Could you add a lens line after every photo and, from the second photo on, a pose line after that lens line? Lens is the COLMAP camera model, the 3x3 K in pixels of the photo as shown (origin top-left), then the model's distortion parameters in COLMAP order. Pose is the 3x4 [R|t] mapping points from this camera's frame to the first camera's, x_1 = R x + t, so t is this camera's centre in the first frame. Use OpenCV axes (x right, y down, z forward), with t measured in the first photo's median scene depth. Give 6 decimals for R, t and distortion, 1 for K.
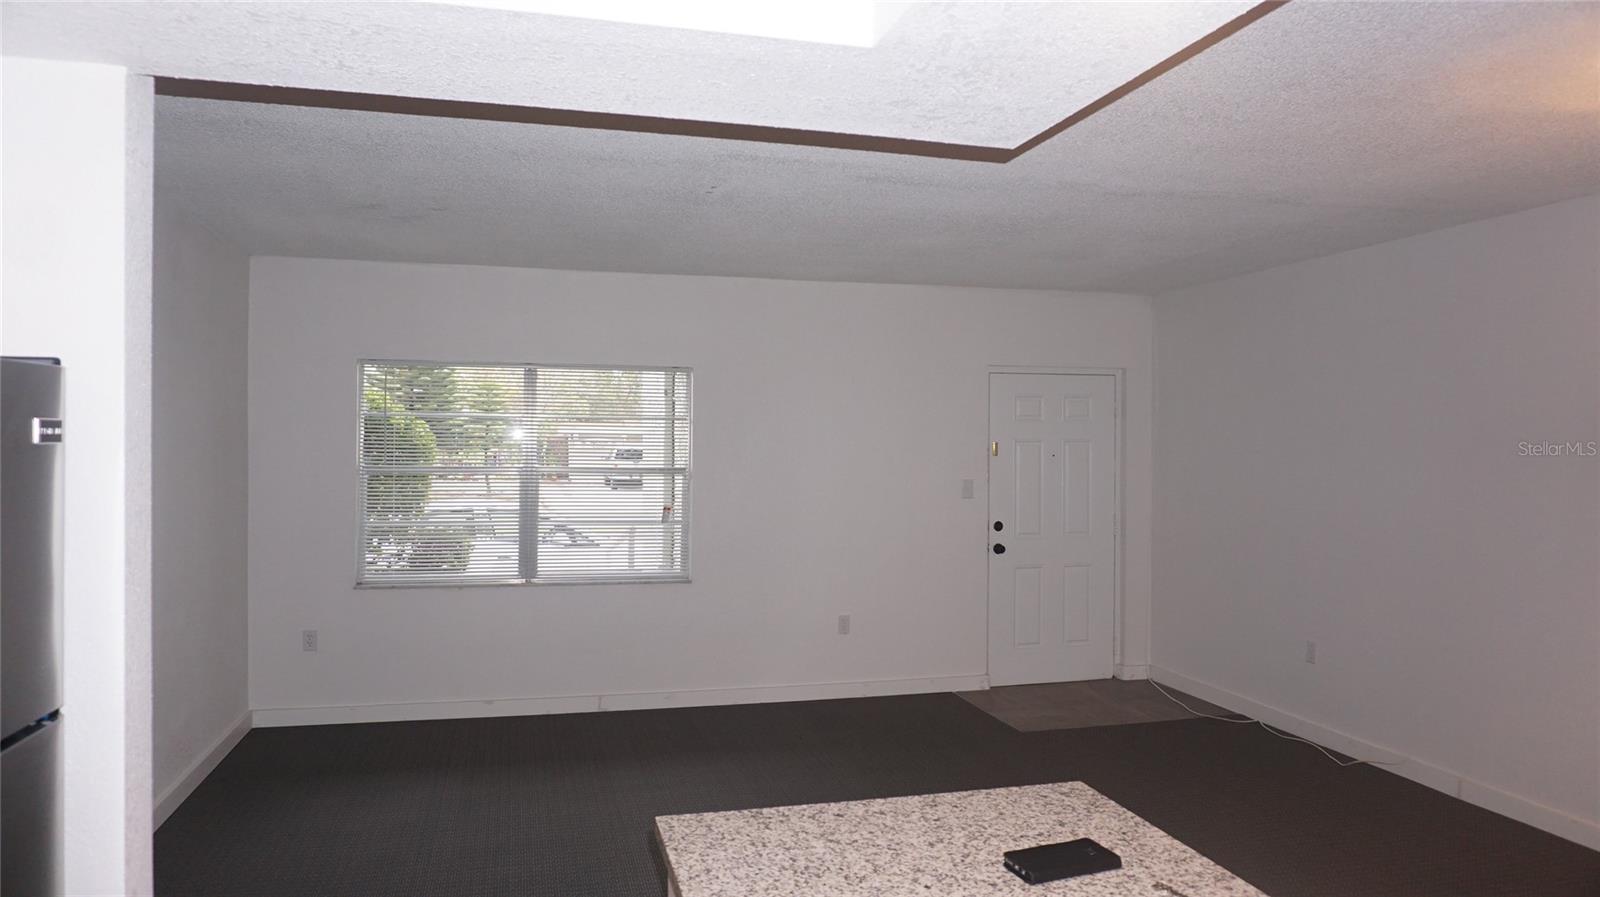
lens RADIAL K [[1058.5, 0, 800.5], [0, 1058.5, 463.4], [0, 0, 1]] dist [-0.033778, 0.022089]
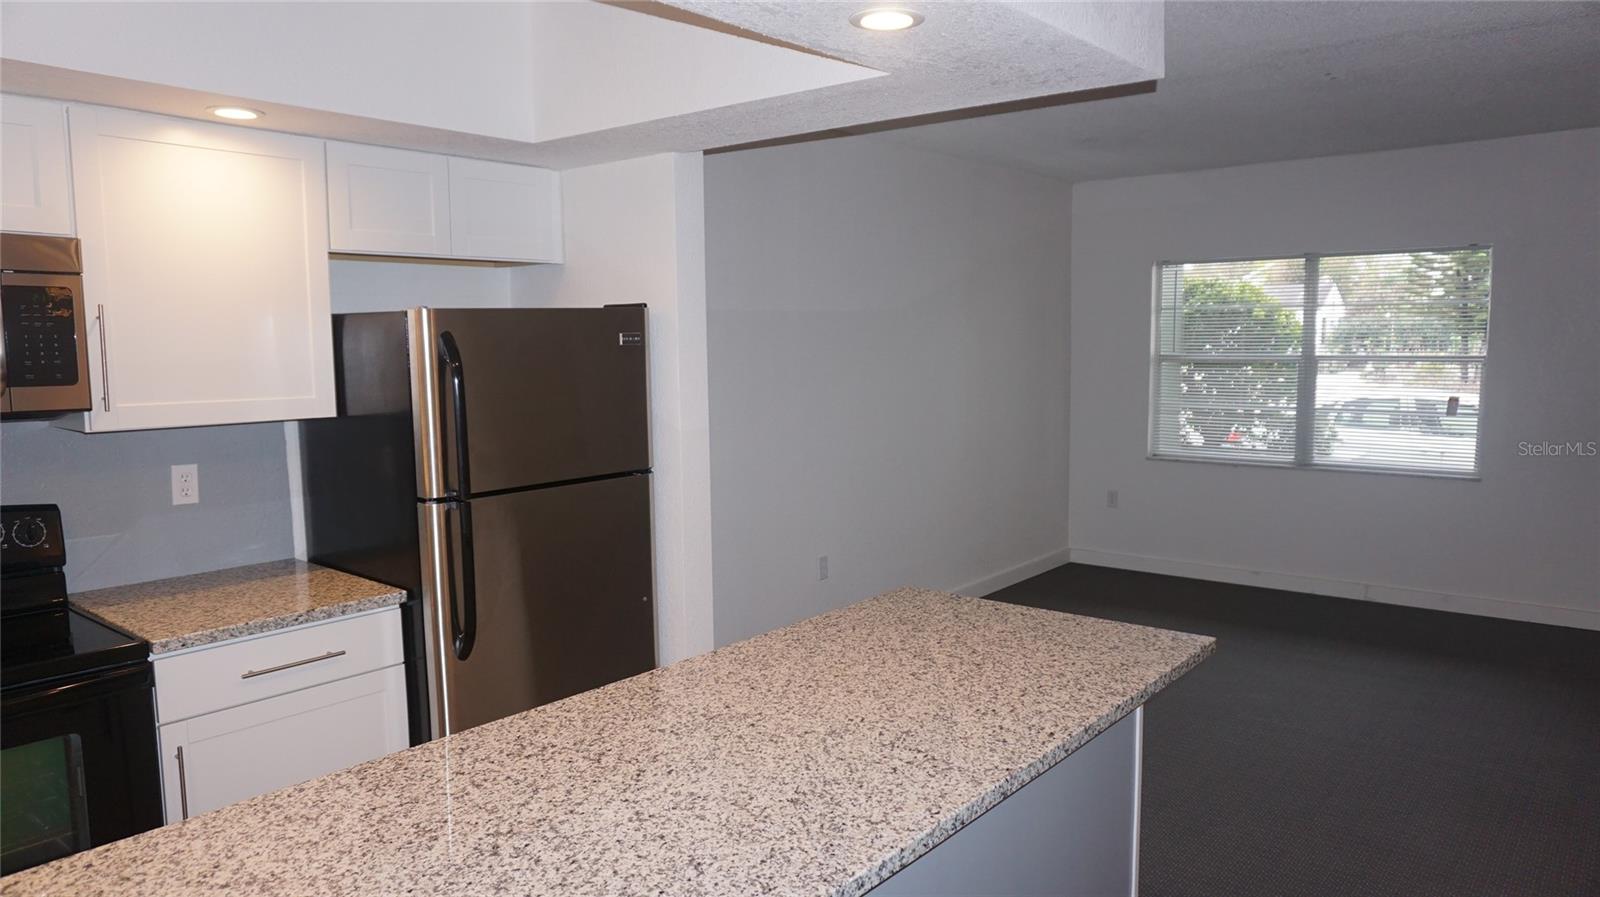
lens RADIAL K [[1058.5, 0, 786.2], [0, 1058.5, 443.0], [0, 0, 1]] dist [-0.033778, 0.022089]
pose [[0.569125, 0.068865, -0.819362, 0.935894], [0.003714, 0.996261, 0.086313, -0.002167], [0.822243, -0.052166, 0.566741, 0.003948]]
